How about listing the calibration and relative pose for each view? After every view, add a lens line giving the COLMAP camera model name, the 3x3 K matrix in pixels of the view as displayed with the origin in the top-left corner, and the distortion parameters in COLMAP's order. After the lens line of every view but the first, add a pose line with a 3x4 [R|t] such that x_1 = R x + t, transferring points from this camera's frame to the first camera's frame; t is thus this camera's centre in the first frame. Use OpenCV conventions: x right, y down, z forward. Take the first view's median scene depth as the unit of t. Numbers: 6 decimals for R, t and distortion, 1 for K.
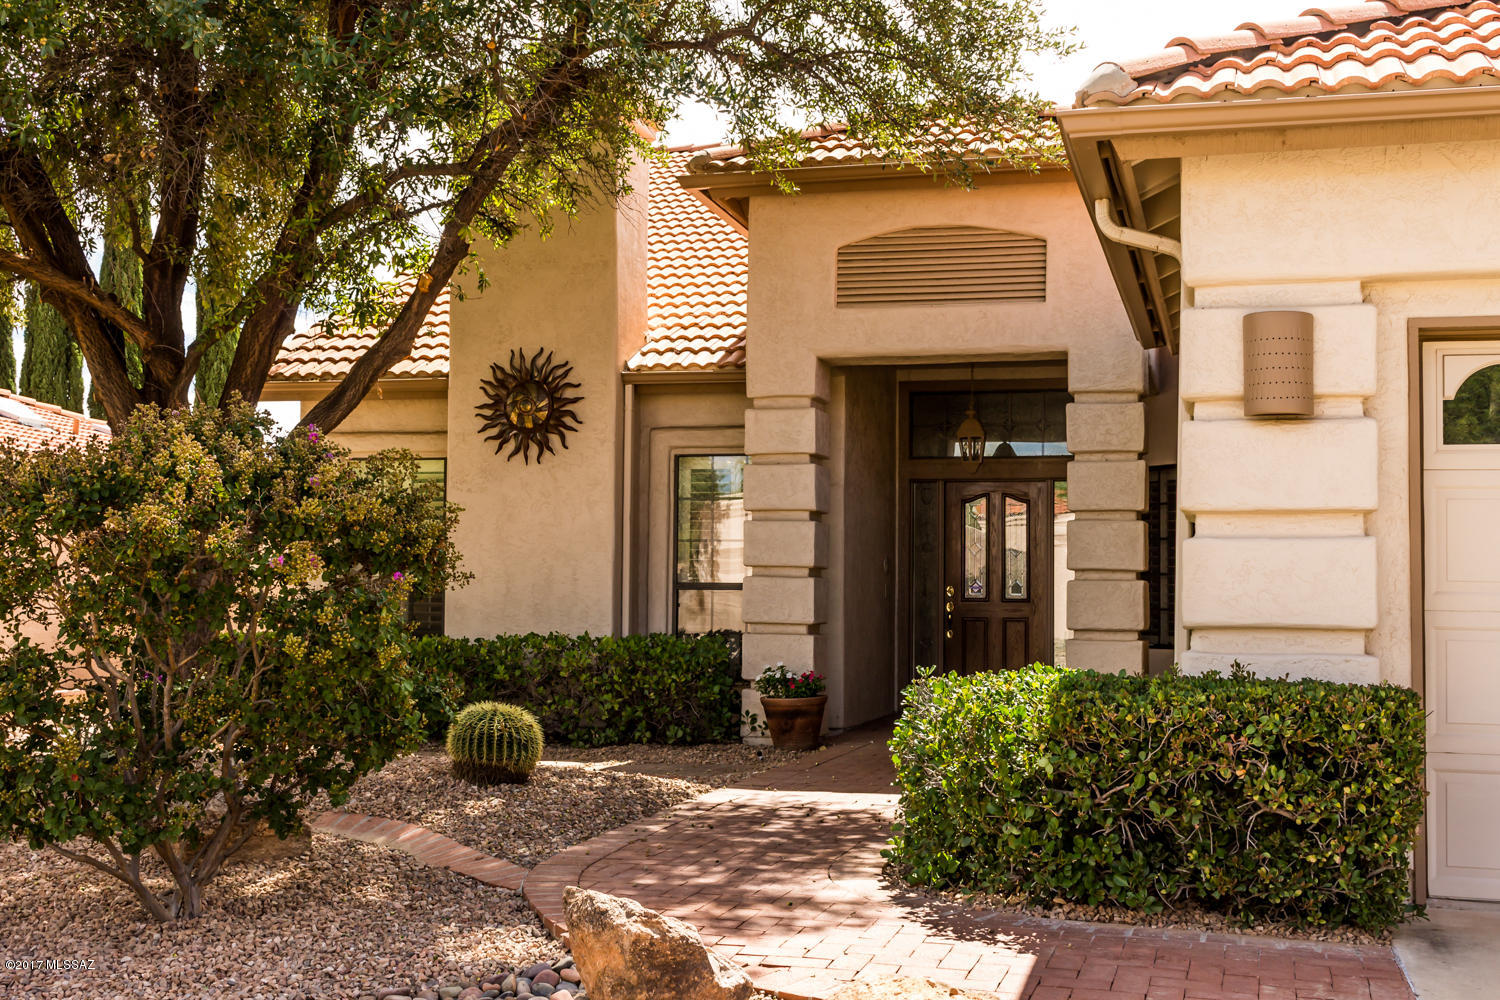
lens RADIAL K [[1837.1, 0, 750.1], [0, 1837.1, 497.9], [0, 0, 1]] dist [0.019687, 0.000000]
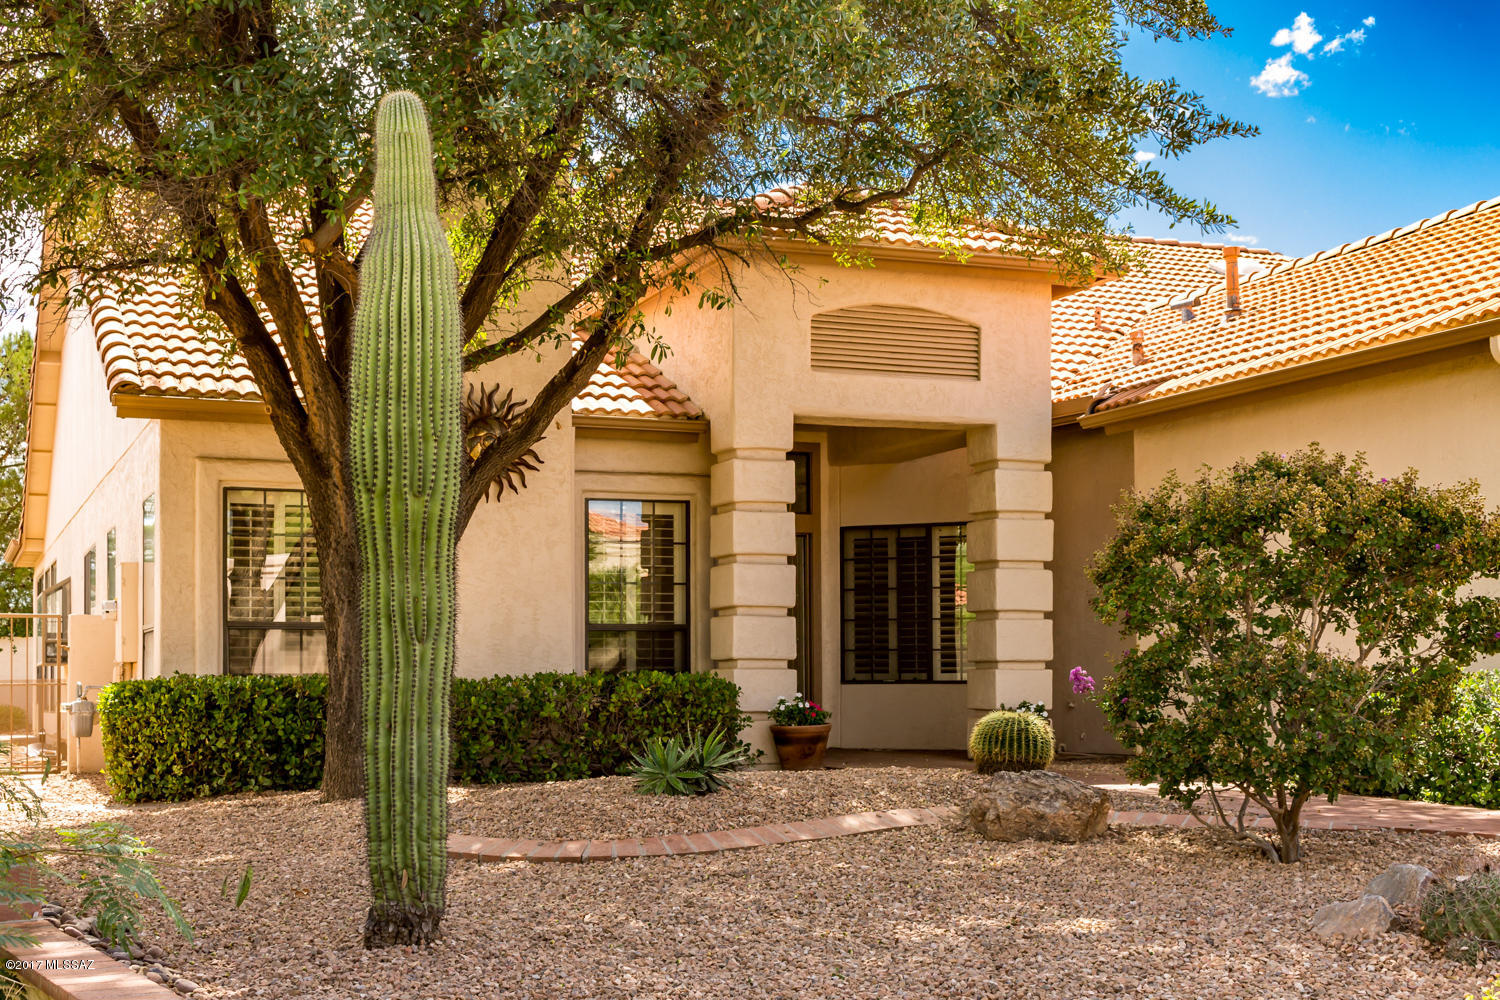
lens RADIAL K [[2033.2, 0, 718.2], [0, 2033.2, 606.2], [0, 0, 1]] dist [0.032734, 0.000000]
pose [[0.800067, 0.007913, 0.599858, -0.743288], [-0.019641, 0.999722, 0.013009, 0.022641], [-0.599589, -0.022190, 0.800001, 0.063955]]
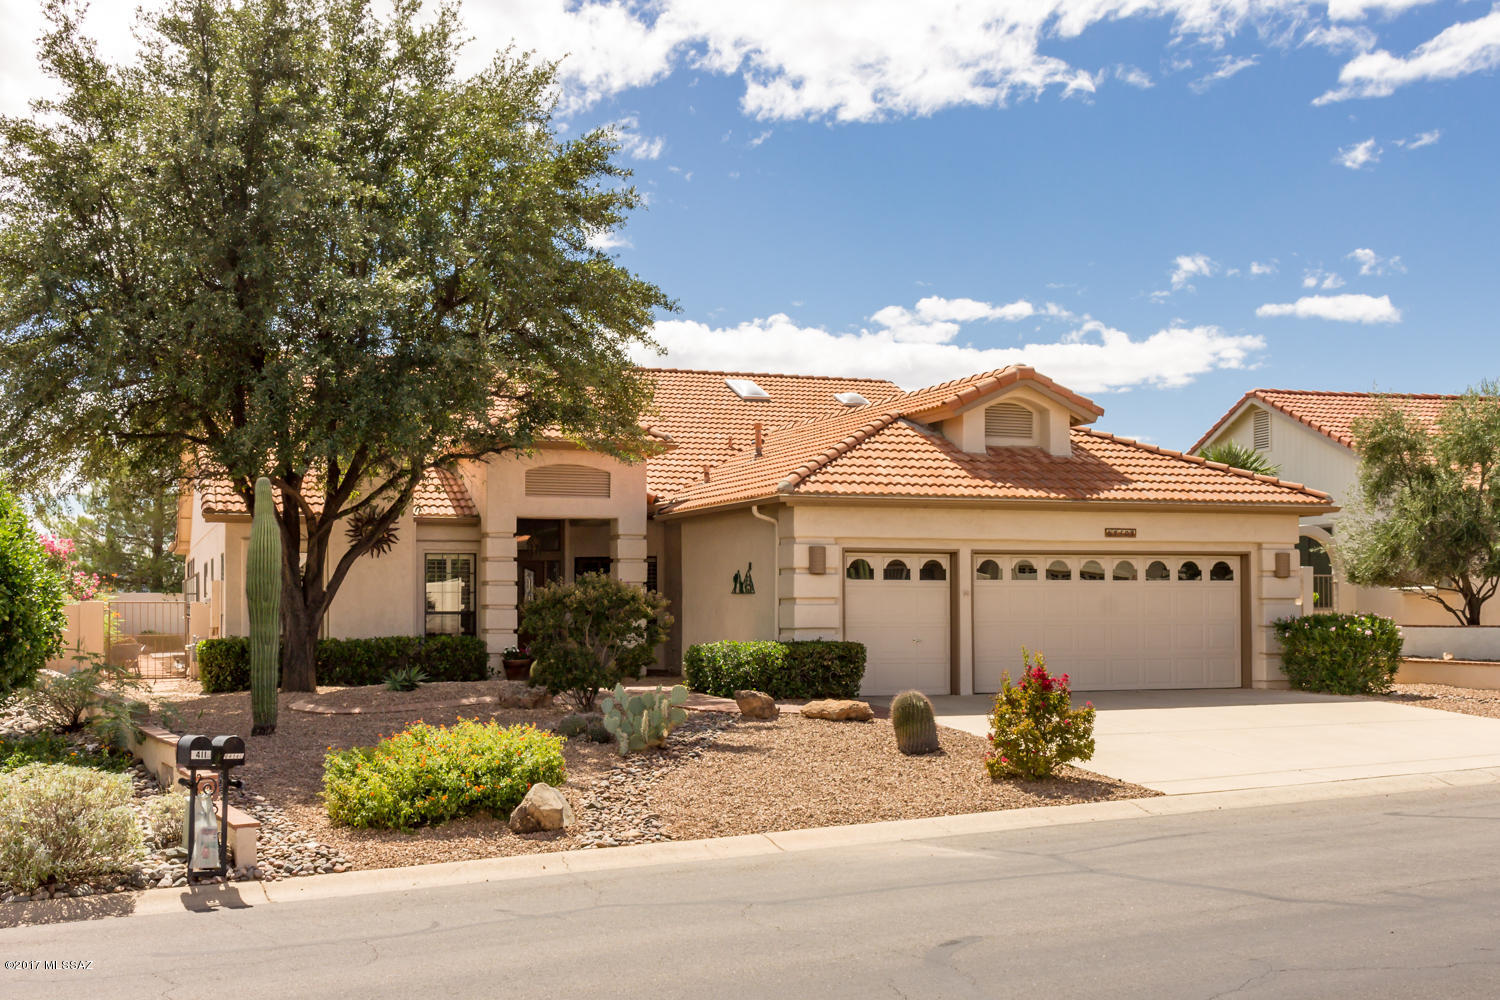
lens RADIAL K [[1651.7, 0, 707.5], [0, 1651.7, 567.0], [0, 0, 1]] dist [0.016902, 0.000000]
pose [[0.819293, 0.000071, 0.573375, -1.011194], [-0.022191, 0.999255, 0.031585, -0.086905], [-0.572945, -0.038601, 0.818684, -0.908614]]
